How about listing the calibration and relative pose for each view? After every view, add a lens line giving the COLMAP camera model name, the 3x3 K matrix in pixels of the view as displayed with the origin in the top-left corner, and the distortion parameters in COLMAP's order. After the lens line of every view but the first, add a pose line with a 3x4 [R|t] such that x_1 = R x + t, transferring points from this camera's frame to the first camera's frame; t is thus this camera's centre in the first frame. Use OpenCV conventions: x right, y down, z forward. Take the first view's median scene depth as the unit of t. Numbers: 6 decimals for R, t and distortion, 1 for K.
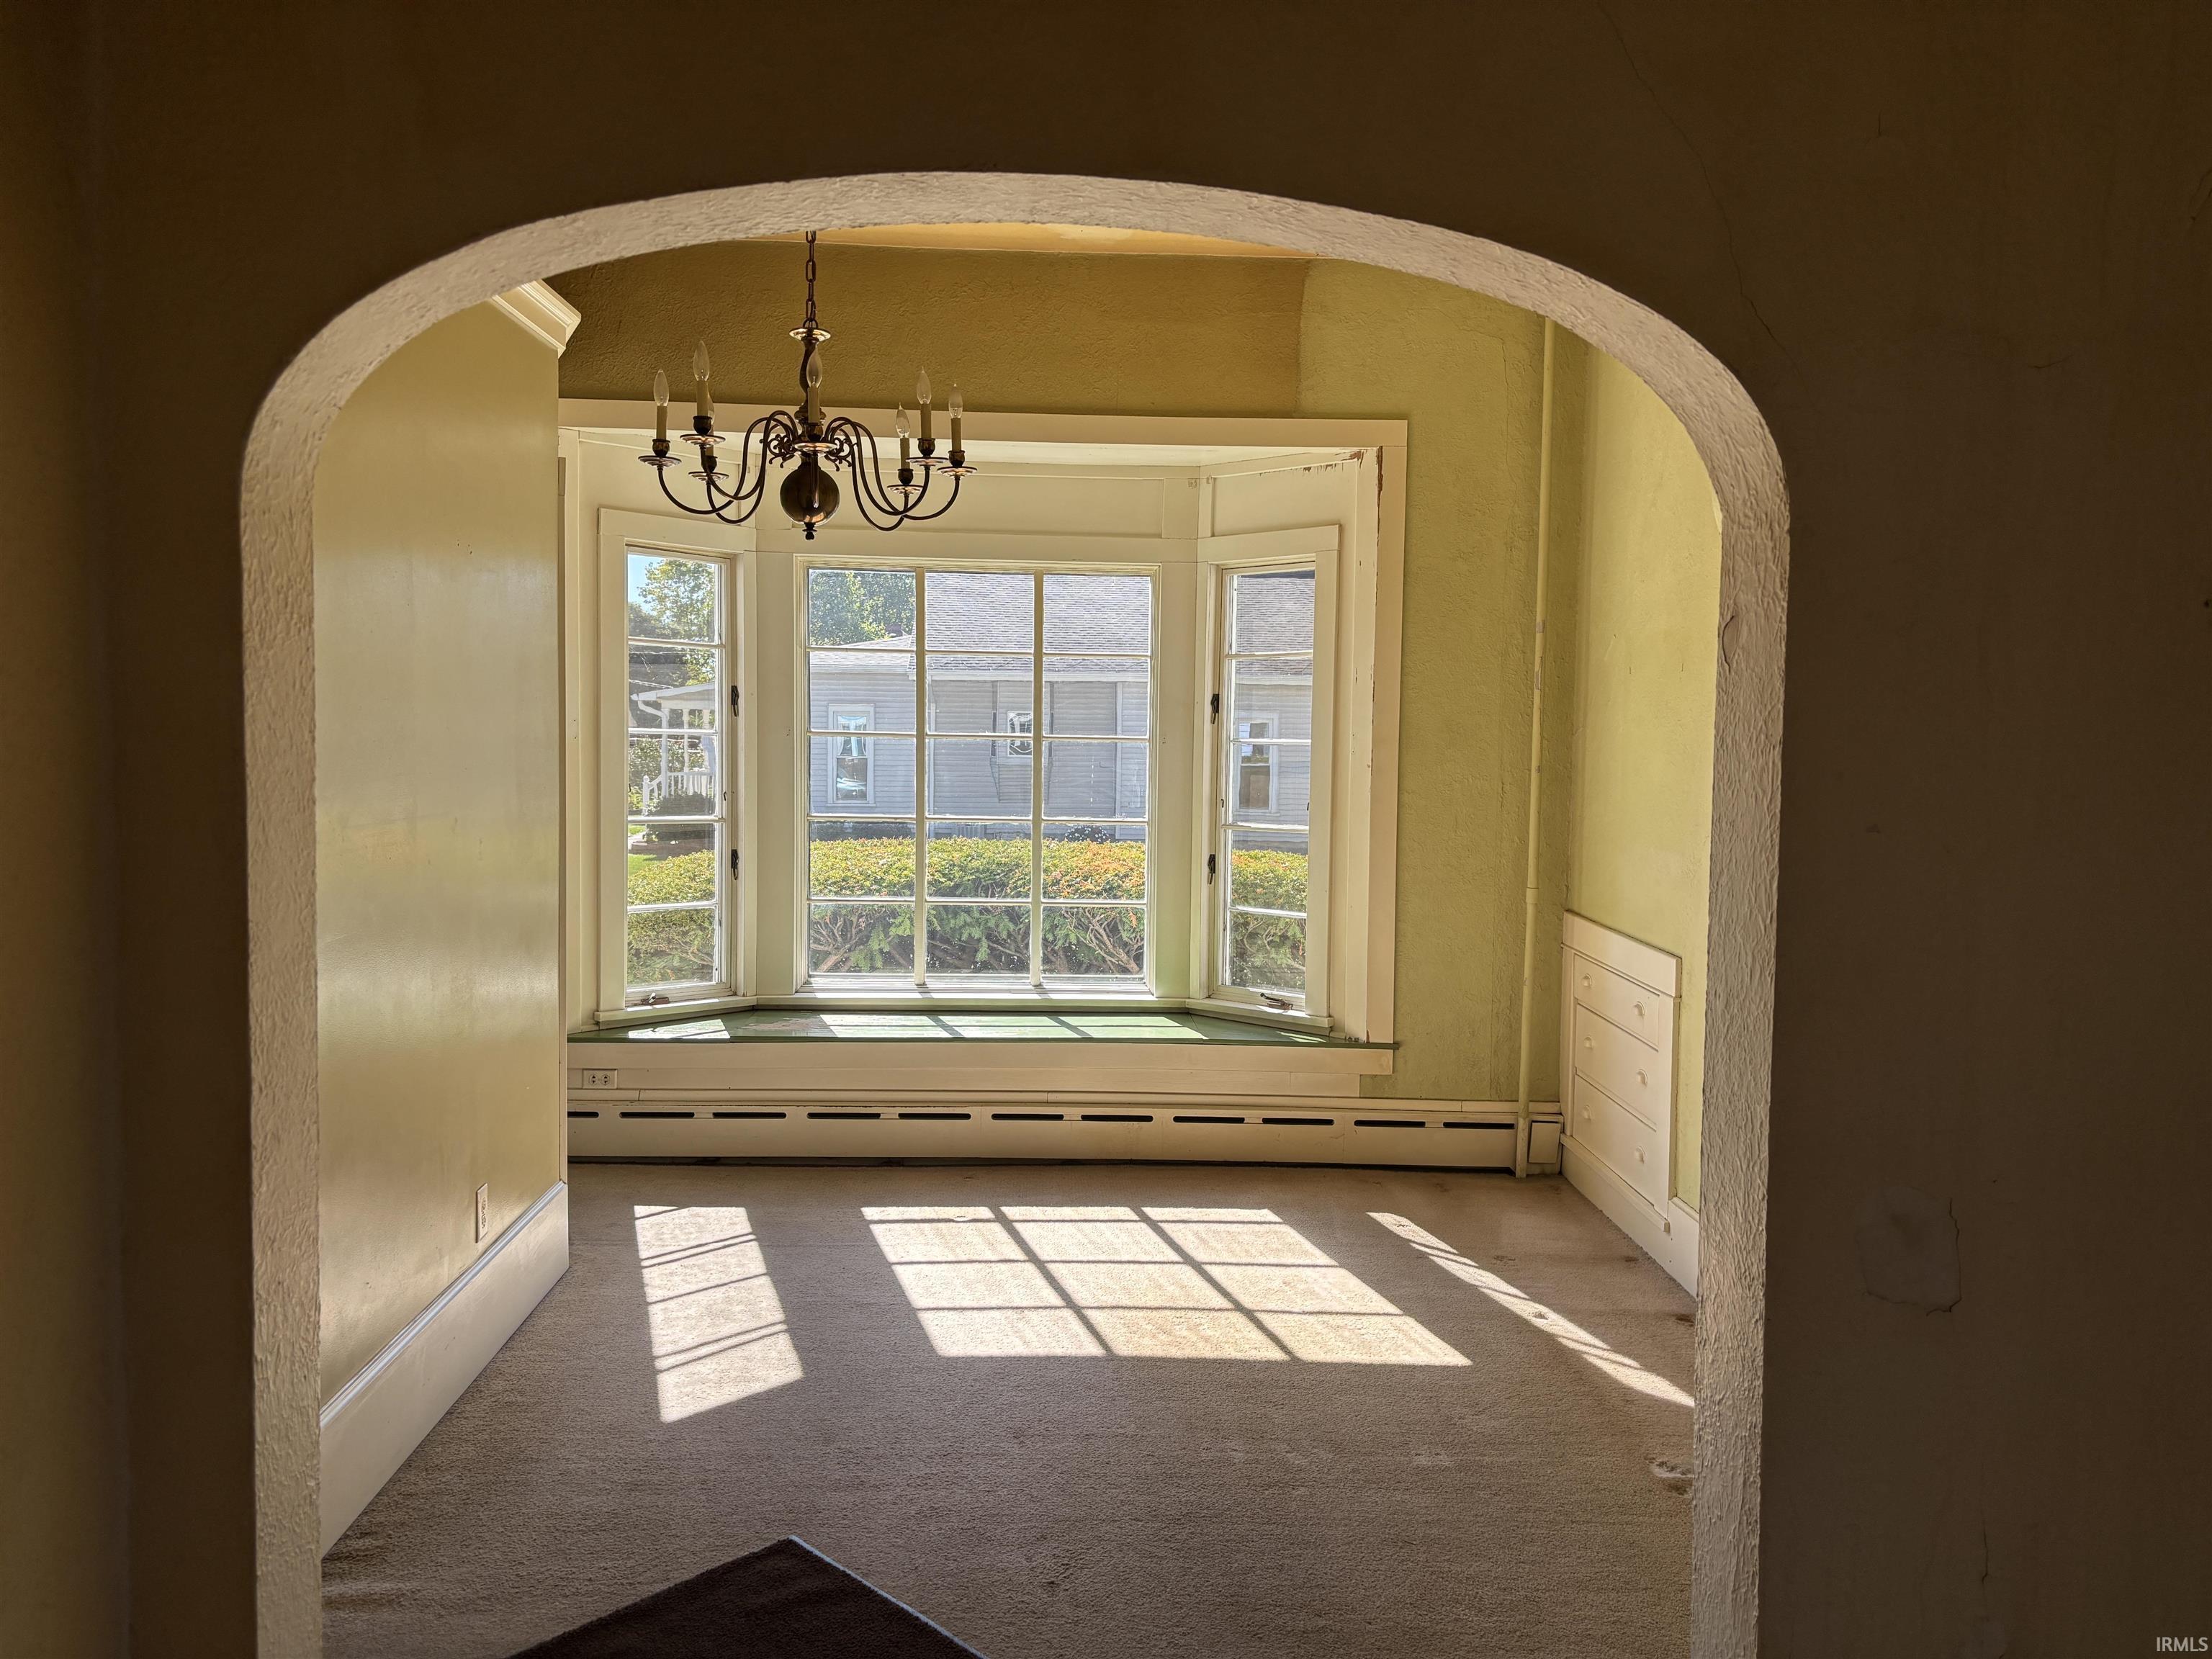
lens RADIAL K [[1685.2, 0, 1104.5], [0, 1685.2, 778.3], [0, 0, 1]] dist [0.245332, -0.181935]
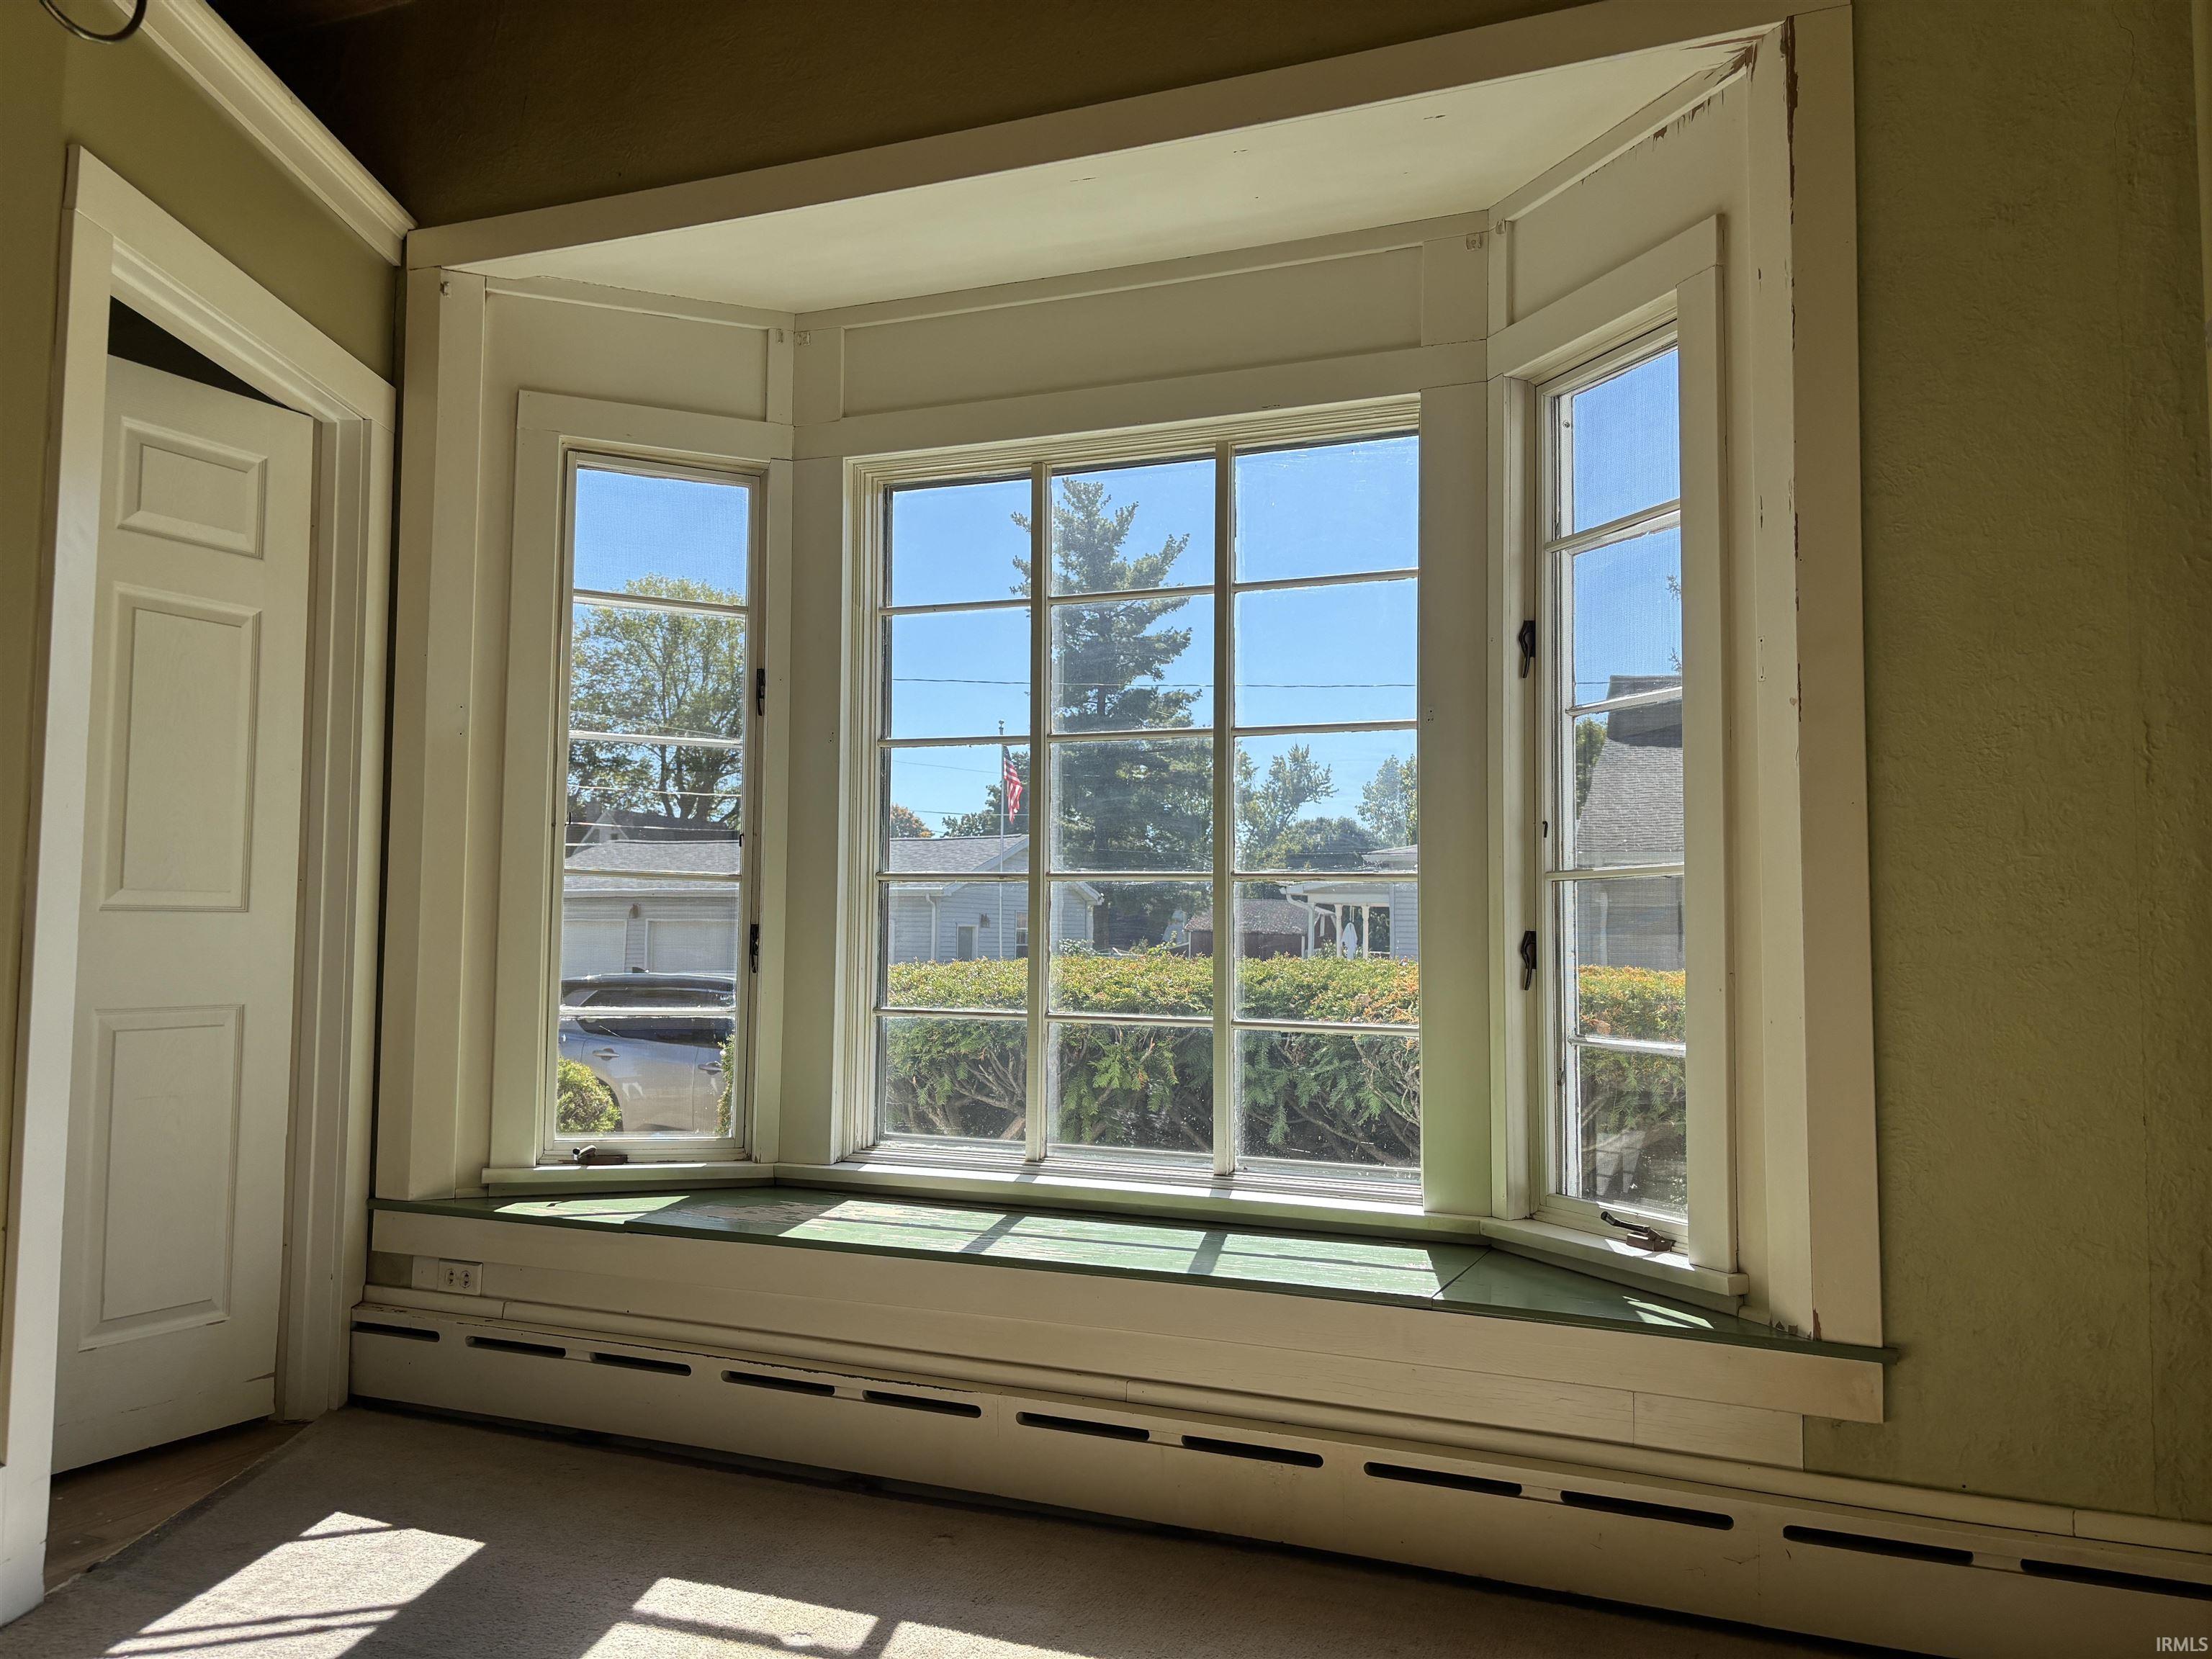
lens RADIAL K [[1697.6, 0, 1108.6], [0, 1697.6, 788.9], [0, 0, 1]] dist [0.108968, -0.102394]
pose [[0.908734, -0.040185, -0.415436, 0.178004], [-0.012913, 0.992171, -0.124219, 0.073491], [0.417175, 0.118246, 0.901101, 0.511958]]
